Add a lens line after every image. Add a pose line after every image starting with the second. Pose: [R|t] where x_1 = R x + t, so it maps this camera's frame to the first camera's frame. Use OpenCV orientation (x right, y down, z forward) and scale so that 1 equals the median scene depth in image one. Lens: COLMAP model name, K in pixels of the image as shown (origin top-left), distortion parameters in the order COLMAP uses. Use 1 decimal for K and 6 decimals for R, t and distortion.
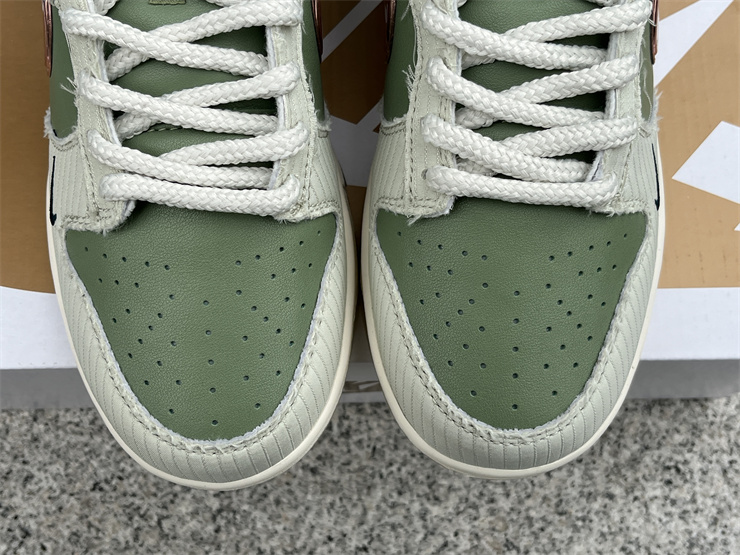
lens RADIAL K [[978.5, 0, 371.5], [0, 978.5, 279.2], [0, 0, 1]] dist [0.020171, 0.000000]
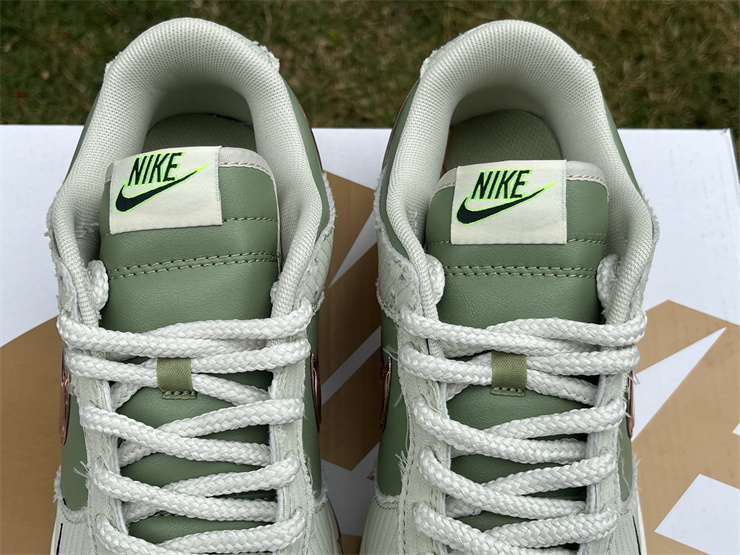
lens RADIAL K [[978.5, 0, 368.5], [0, 978.5, 276.5], [0, 0, 1]] dist [0.020171, 0.000000]
pose [[0.999927, 0.011008, 0.004955, -0.005584], [-0.009781, 0.979352, -0.201926, -0.196820], [-0.007075, 0.201862, 0.979388, -0.087799]]
